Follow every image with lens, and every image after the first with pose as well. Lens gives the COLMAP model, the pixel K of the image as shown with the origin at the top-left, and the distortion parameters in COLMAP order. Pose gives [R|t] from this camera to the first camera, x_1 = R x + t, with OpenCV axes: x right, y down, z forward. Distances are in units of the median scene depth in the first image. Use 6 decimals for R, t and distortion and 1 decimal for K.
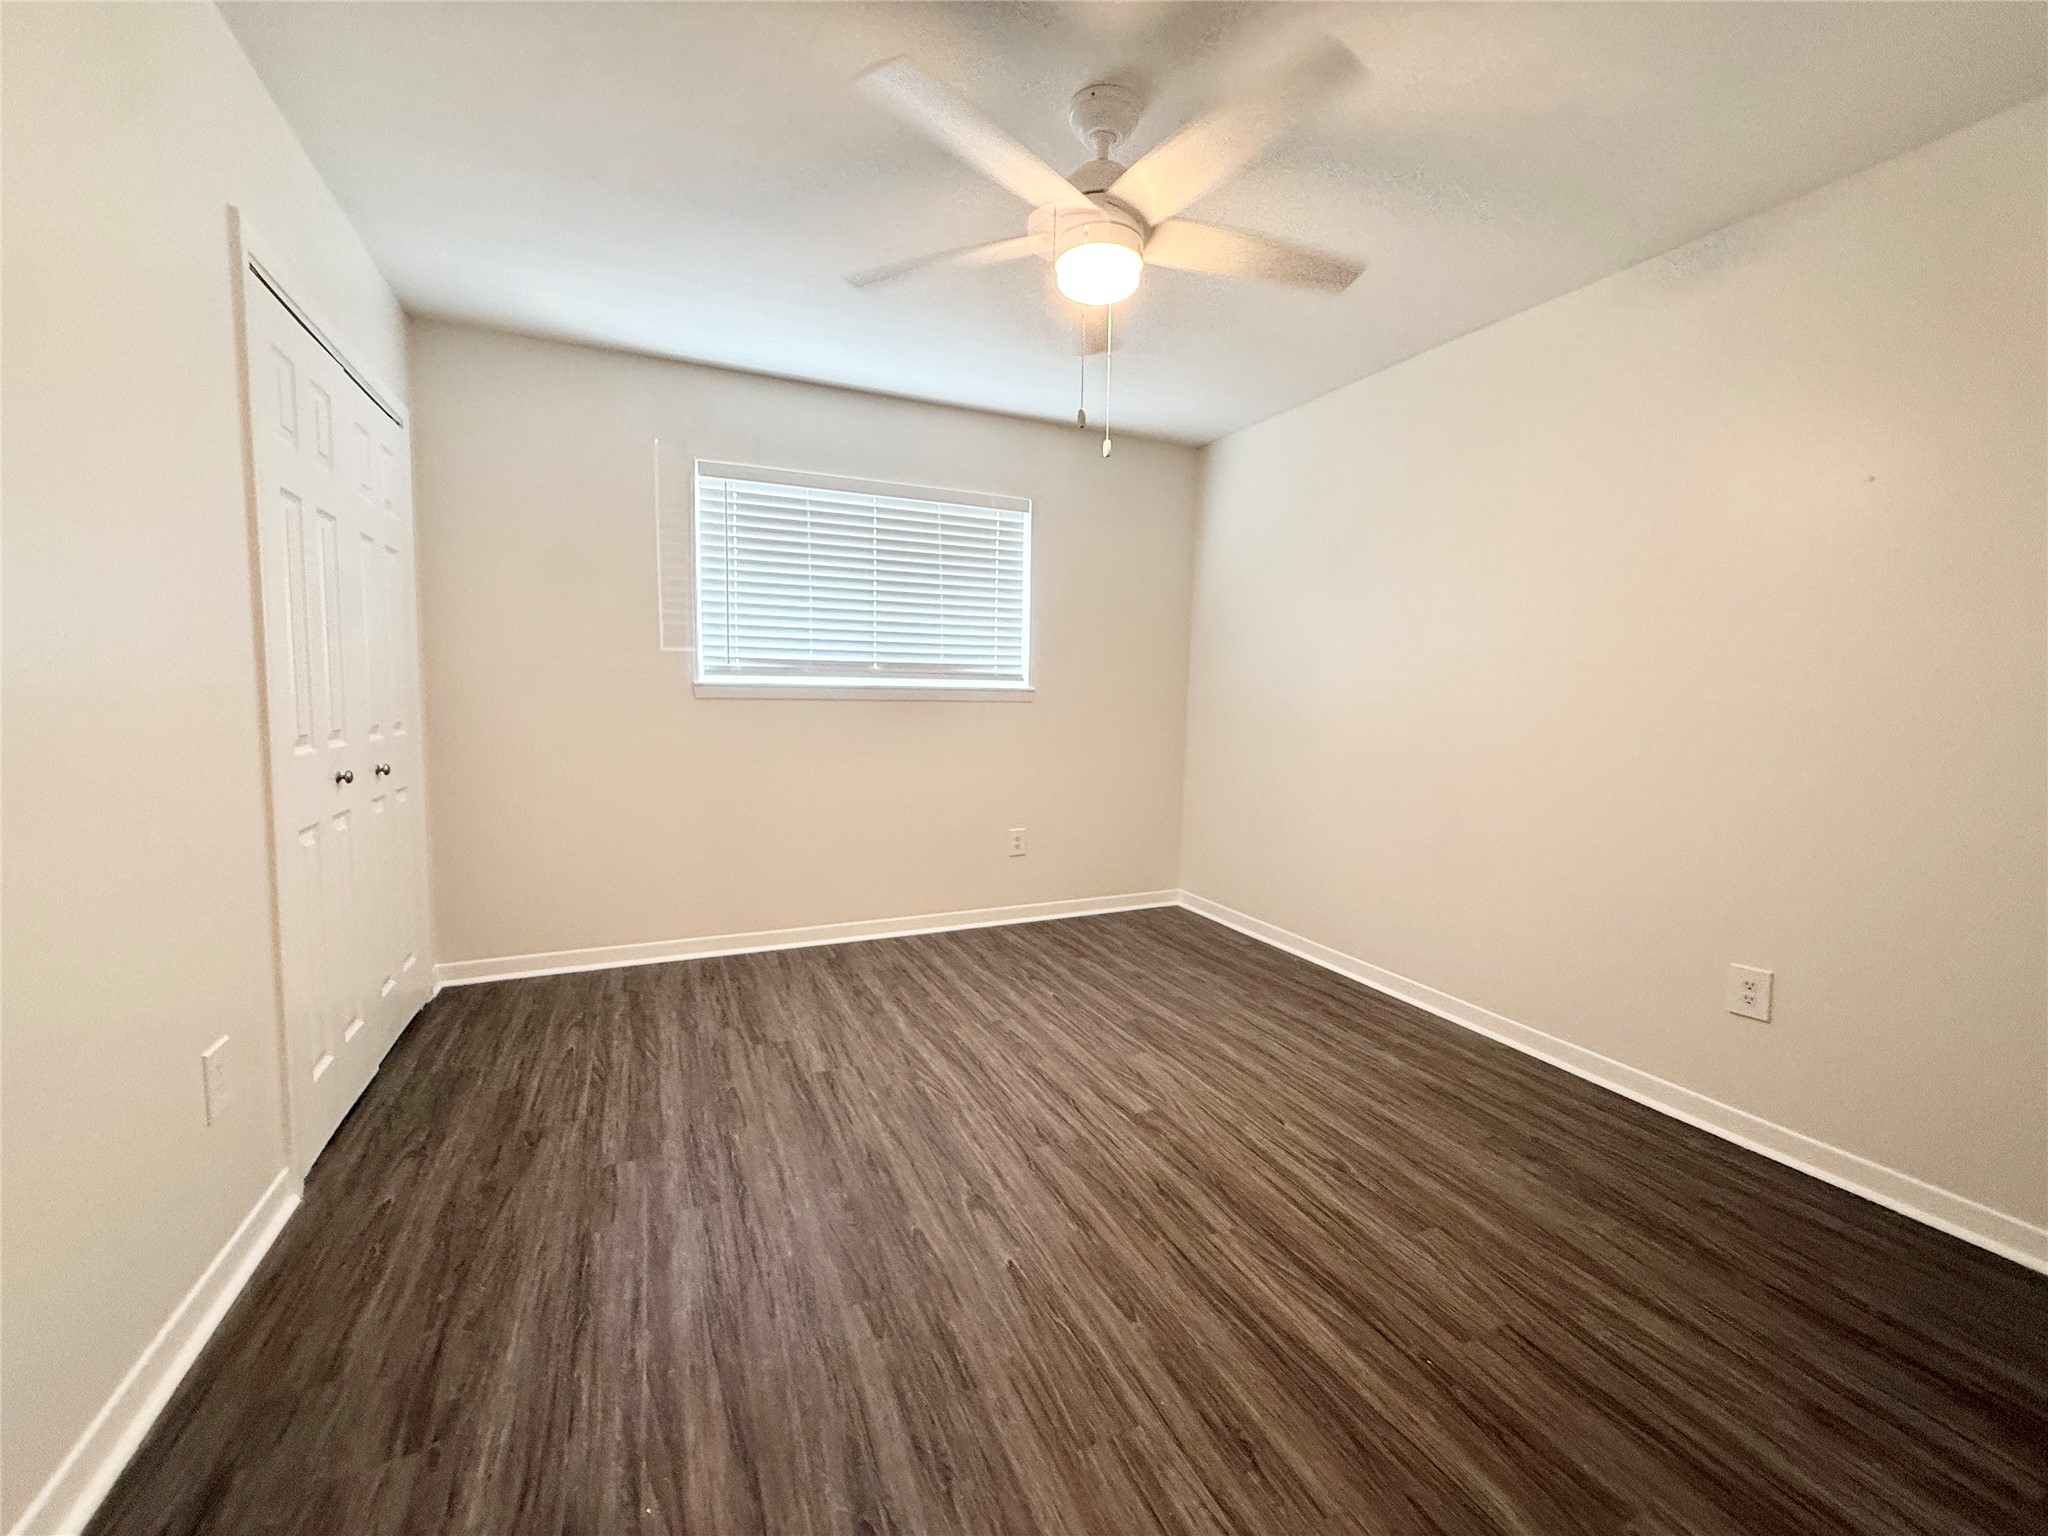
lens RADIAL K [[798.9, 0, 1024.0], [0, 798.9, 768.0], [0, 0, 1]] dist [0.000145, -0.000036]
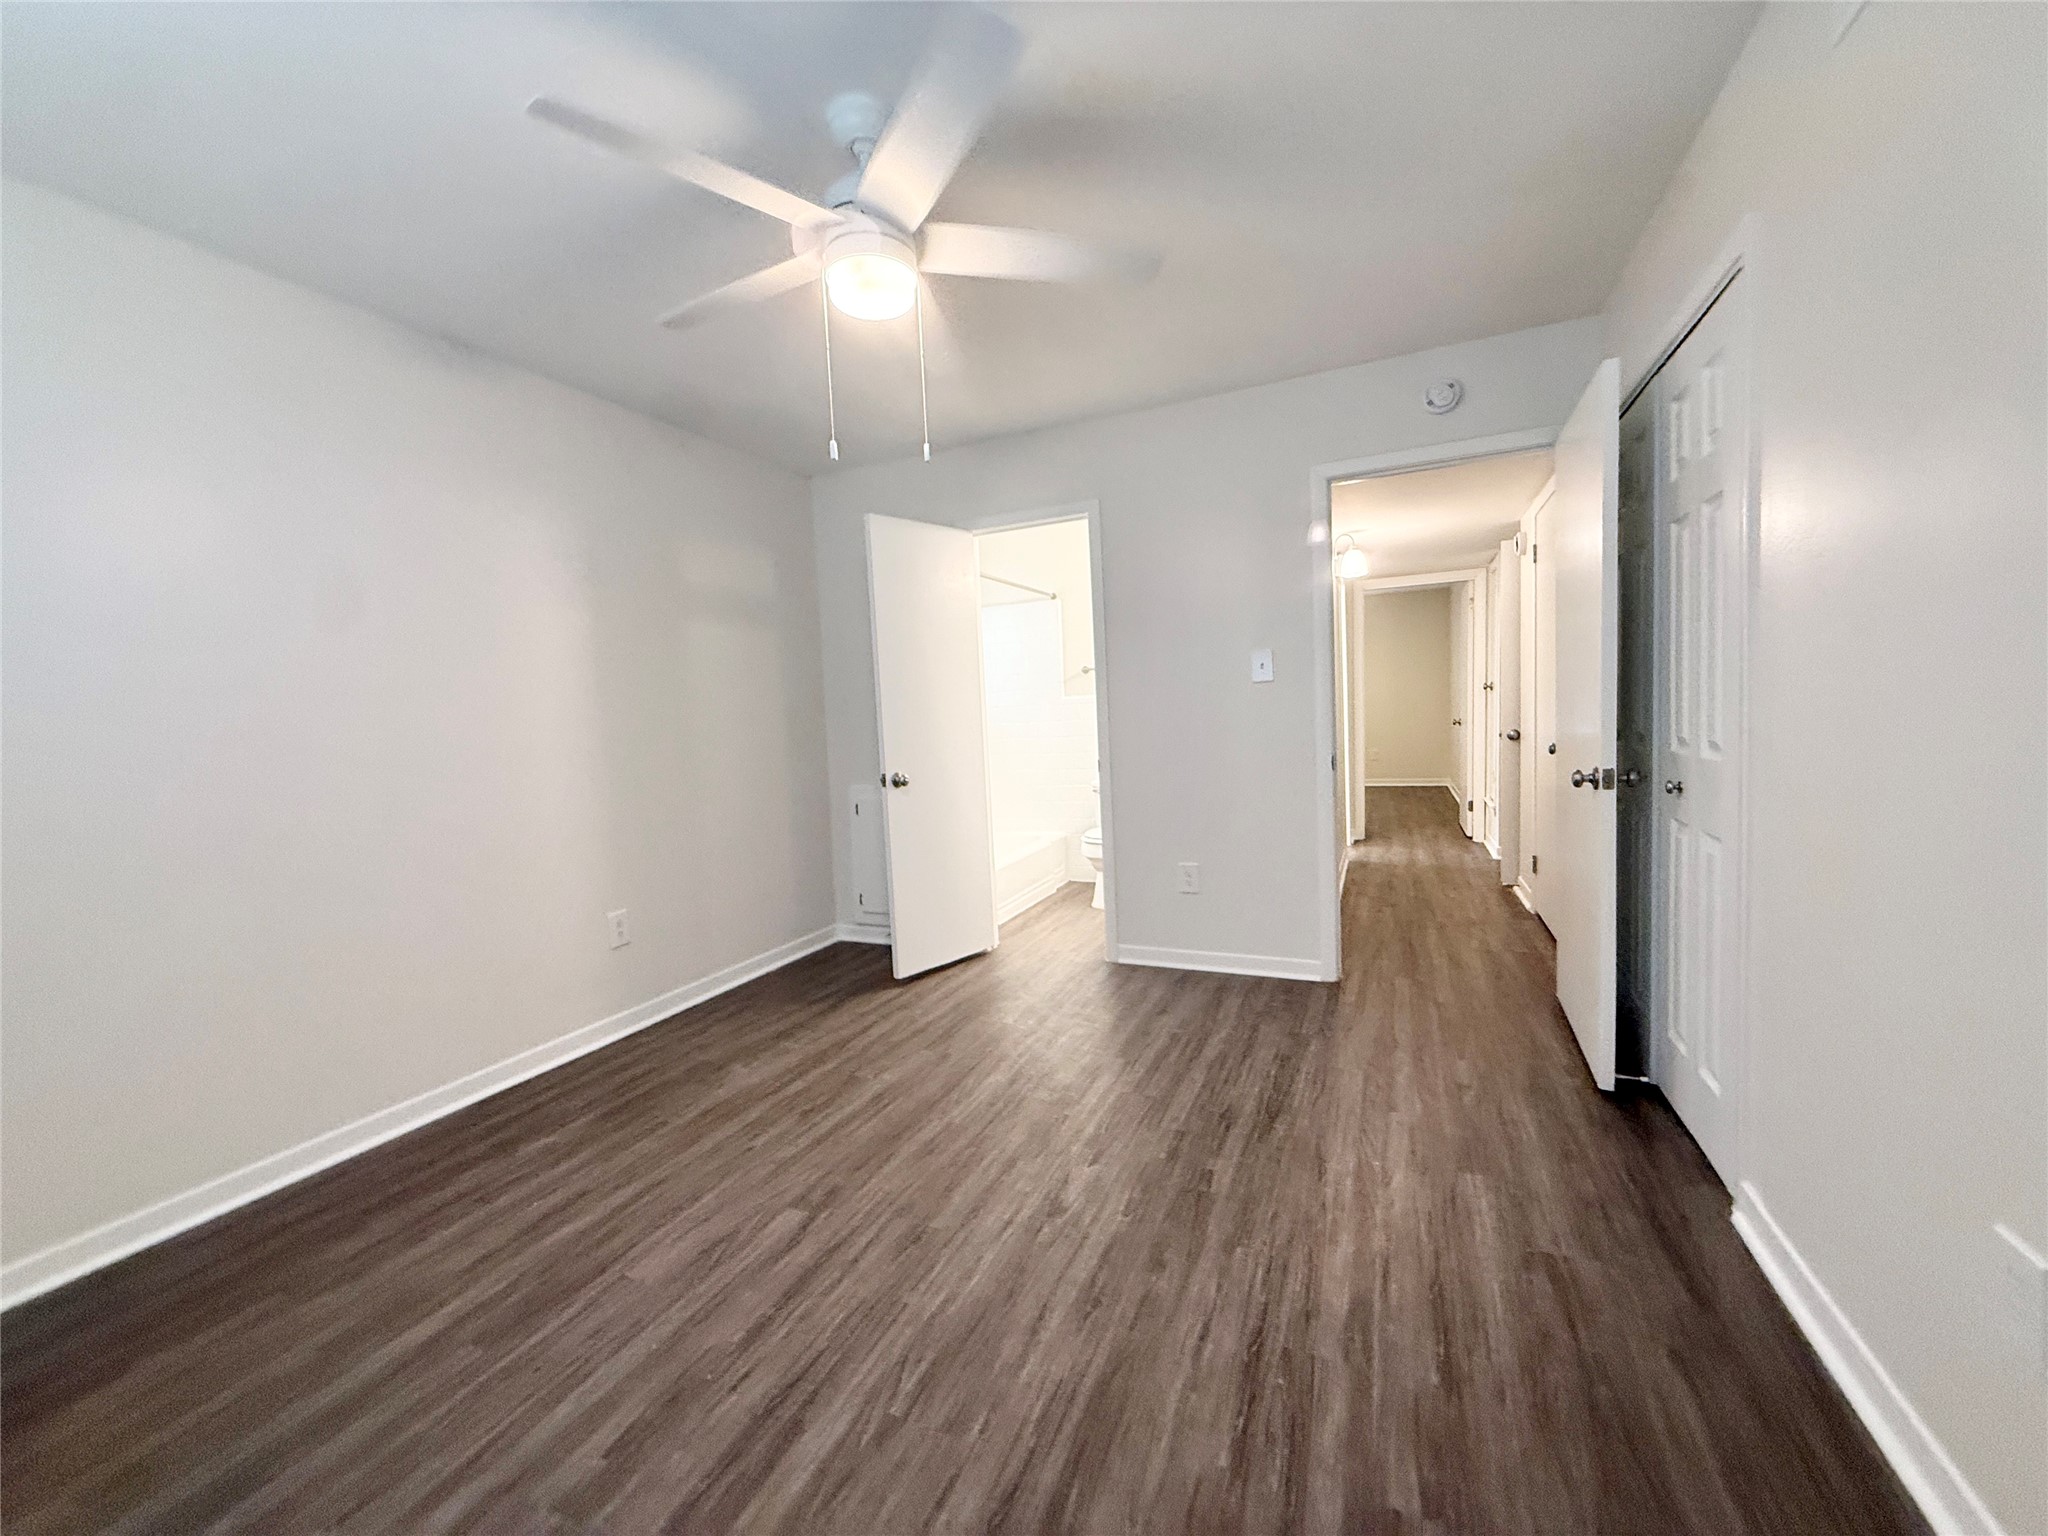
lens RADIAL K [[798.9, 0, 1024.0], [0, 798.9, 768.0], [0, 0, 1]] dist [0.000145, -0.000036]
pose [[-0.649146, -0.044011, 0.759390, -0.660426], [0.106744, 0.983176, 0.148228, -0.142799], [-0.753137, 0.177282, -0.633527, 1.331291]]
